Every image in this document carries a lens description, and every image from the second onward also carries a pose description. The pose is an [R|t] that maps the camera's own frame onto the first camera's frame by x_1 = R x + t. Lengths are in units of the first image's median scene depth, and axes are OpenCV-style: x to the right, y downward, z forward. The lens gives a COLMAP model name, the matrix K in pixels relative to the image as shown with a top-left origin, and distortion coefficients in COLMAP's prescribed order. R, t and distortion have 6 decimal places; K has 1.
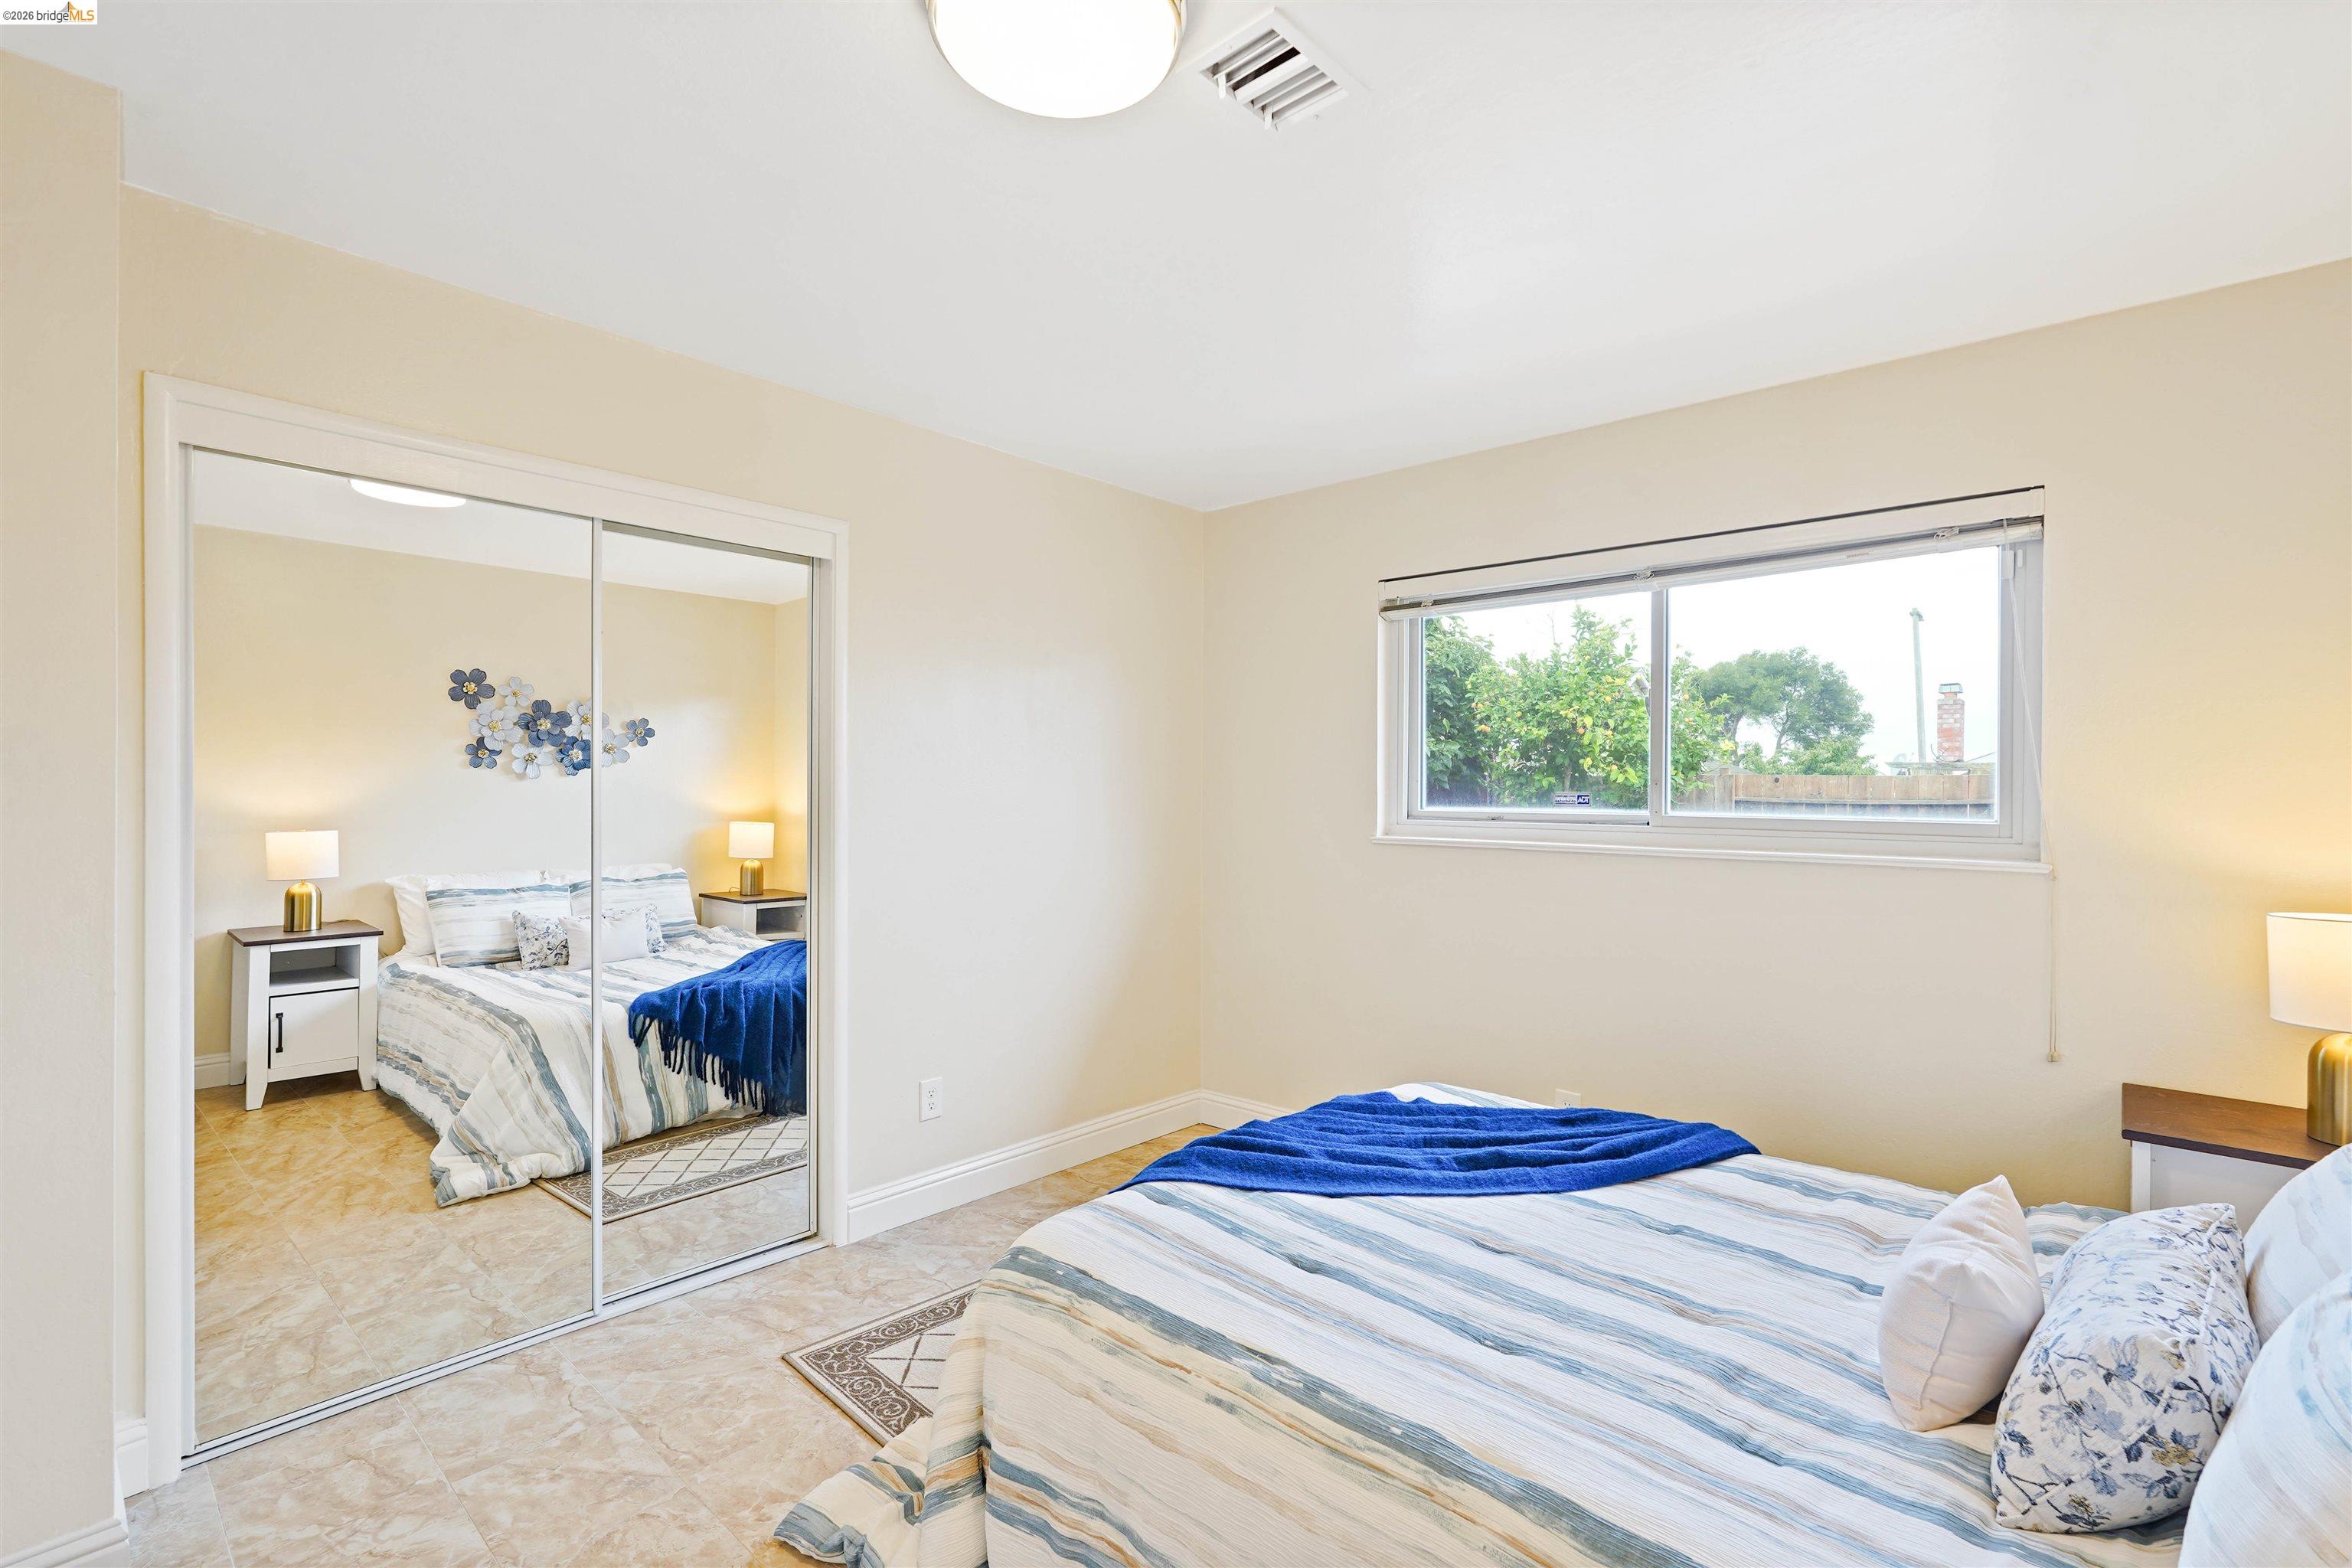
lens RADIAL K [[1053.2, 0, 1166.6], [0, 1053.2, 794.4], [0, 0, 1]] dist [-0.000435, 0.000950]
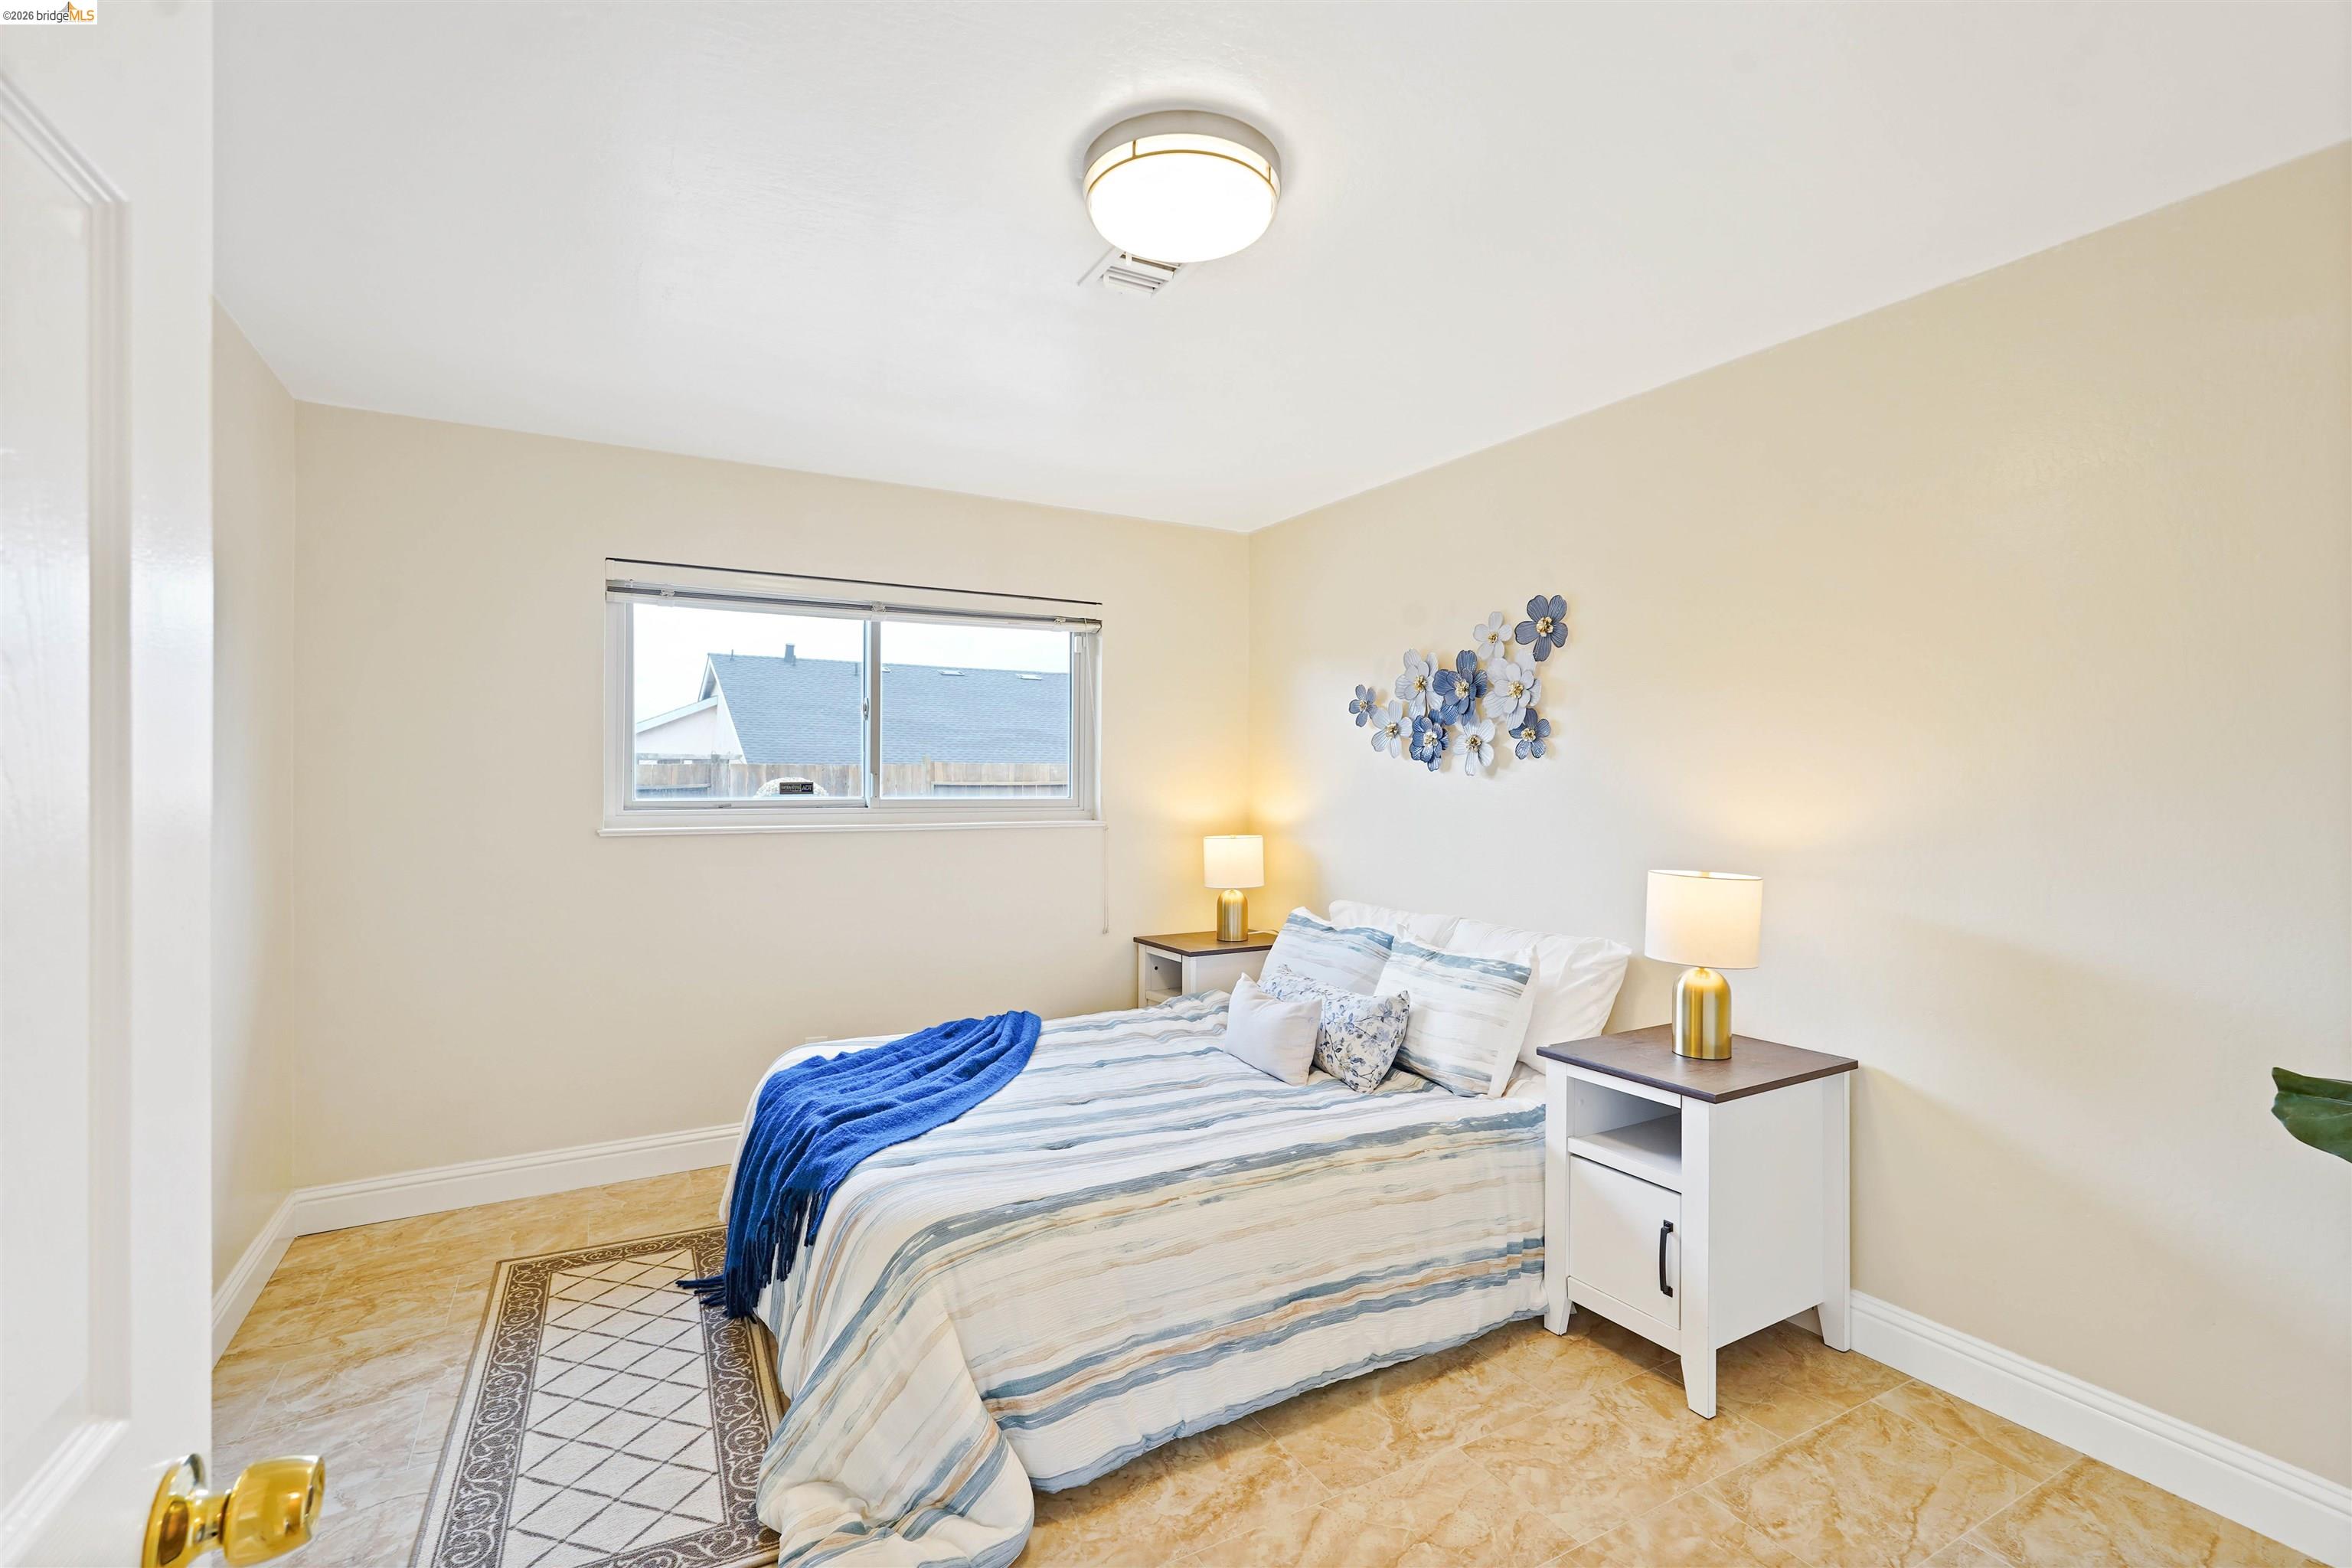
lens RADIAL K [[1053.2, 0, 1173.0], [0, 1053.2, 789.0], [0, 0, 1]] dist [-0.000435, 0.000950]
pose [[0.312774, -0.010508, 0.949769, -1.044753], [0.000512, 0.999941, 0.010895, -0.007757], [-0.949827, -0.002921, 0.312761, 0.458282]]
